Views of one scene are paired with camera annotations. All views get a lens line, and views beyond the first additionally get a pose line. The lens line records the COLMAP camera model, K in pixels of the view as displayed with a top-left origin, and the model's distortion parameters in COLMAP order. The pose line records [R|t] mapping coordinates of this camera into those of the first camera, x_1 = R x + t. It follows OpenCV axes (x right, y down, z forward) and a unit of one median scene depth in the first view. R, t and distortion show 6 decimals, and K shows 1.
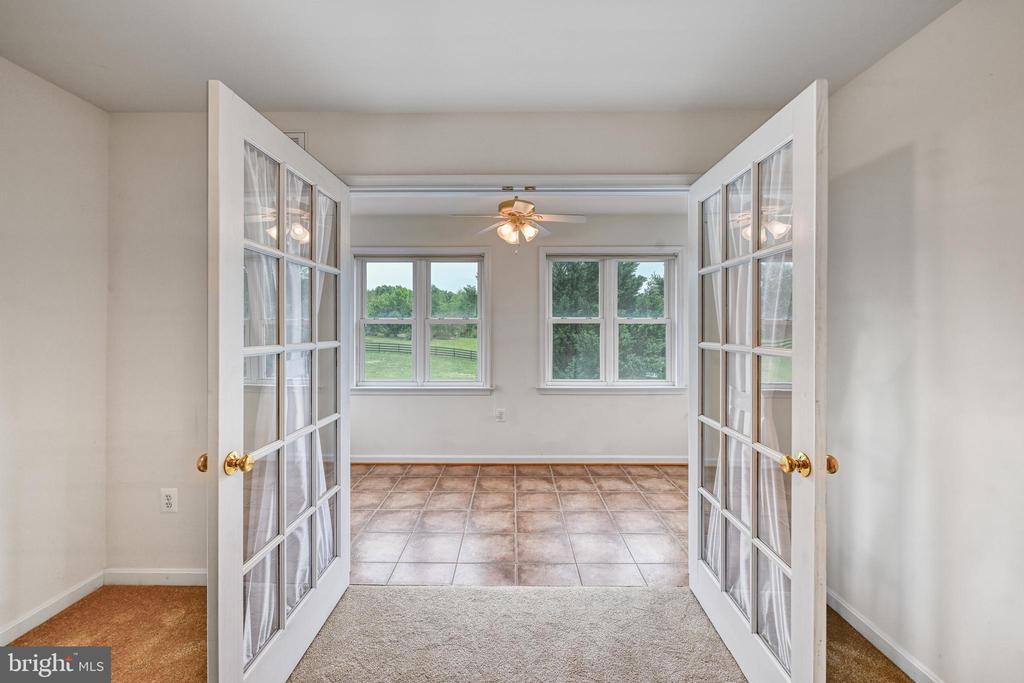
lens RADIAL K [[412.2, 0, 511.6], [0, 412.2, 328.1], [0, 0, 1]] dist [-0.000705, -0.000069]
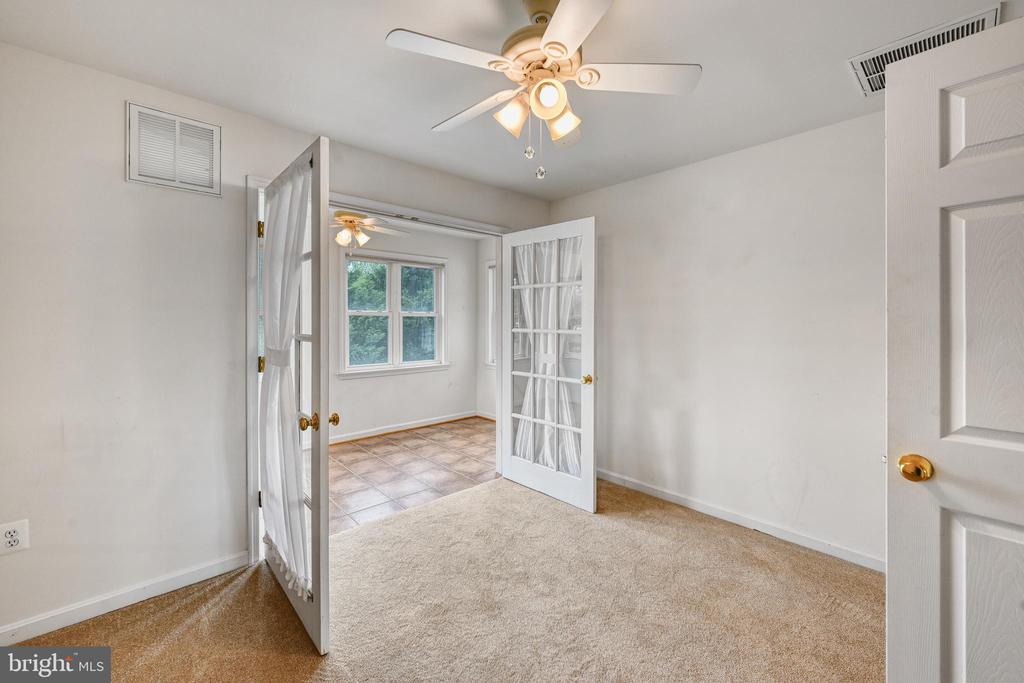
lens RADIAL K [[420.2, 0, 511.5], [0, 420.2, 320.8], [0, 0, 1]] dist [0.002168, -0.000047]
pose [[0.721644, 0.002122, 0.692261, -0.407648], [-0.003996, 0.999991, 0.001100, -0.000069], [-0.692253, -0.003560, 0.721647, -0.139328]]
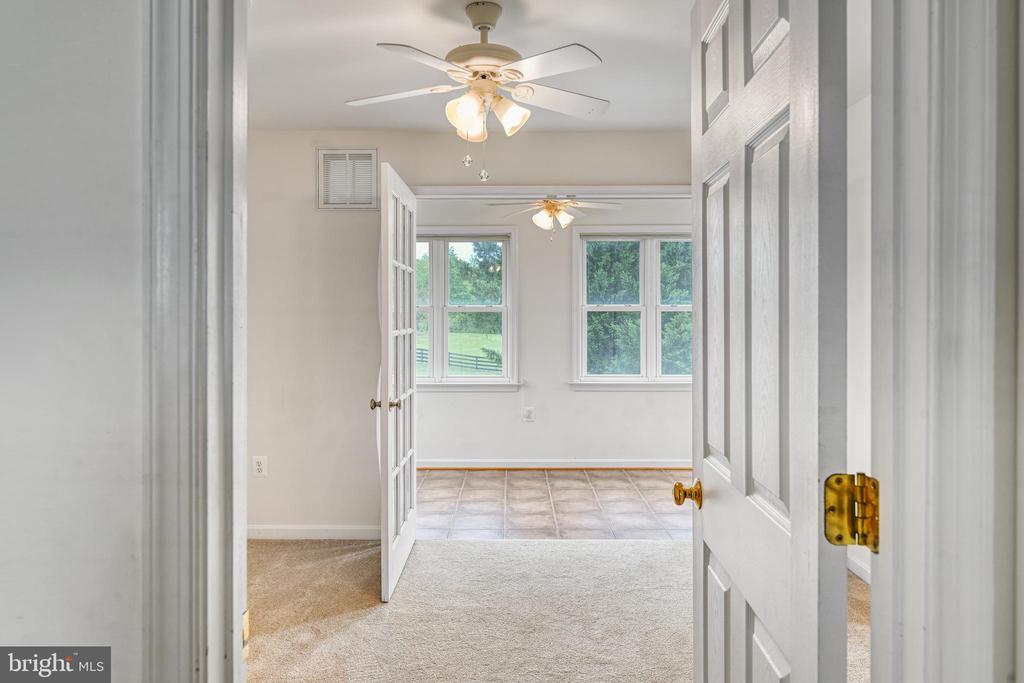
lens RADIAL K [[712.5, 0, 510.6], [0, 712.5, 321.9], [0, 0, 1]] dist [-0.000579, -0.000574]
pose [[0.999996, -0.001239, 0.002515, -0.075613], [0.001217, 0.999959, 0.008919, -0.003027], [-0.002526, -0.008916, 0.999957, -0.581744]]
